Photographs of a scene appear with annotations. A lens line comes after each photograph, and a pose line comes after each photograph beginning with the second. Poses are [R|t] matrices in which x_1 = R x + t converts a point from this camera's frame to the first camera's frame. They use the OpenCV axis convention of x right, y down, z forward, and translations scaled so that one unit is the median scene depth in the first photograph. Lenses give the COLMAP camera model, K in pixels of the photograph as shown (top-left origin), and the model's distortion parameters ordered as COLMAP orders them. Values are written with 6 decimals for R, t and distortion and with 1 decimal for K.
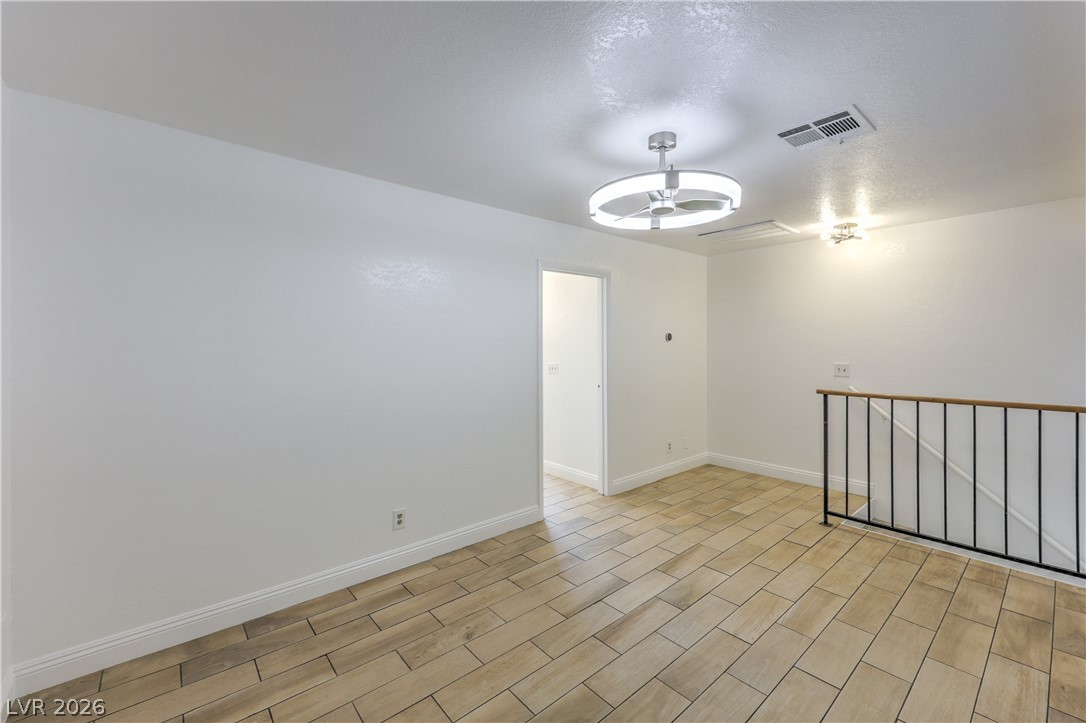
lens RADIAL K [[455.4, 0, 537.2], [0, 455.4, 342.9], [0, 0, 1]] dist [0.008174, 0.000053]
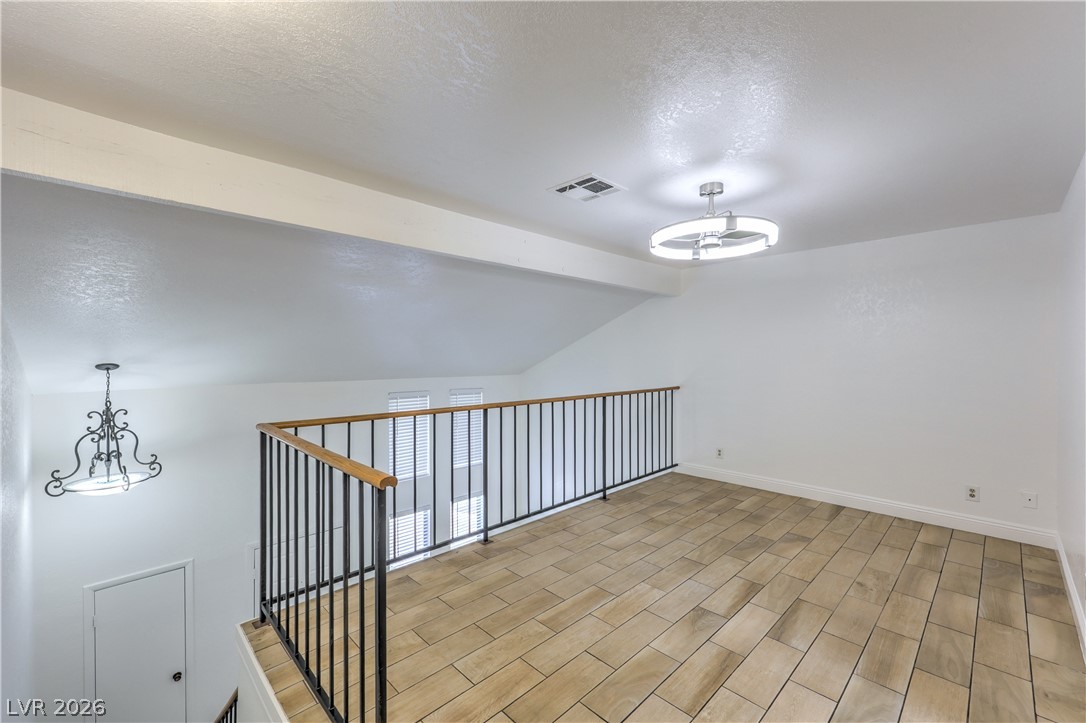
lens RADIAL K [[441.3, 0, 550.4], [0, 441.3, 356.6], [0, 0, 1]] dist [0.004372, 0.000473]
pose [[-0.995740, 0.009716, -0.091687, 0.646914], [0.009703, 0.999953, 0.000591, 0.008861], [0.091689, -0.000301, -0.995788, 1.721818]]
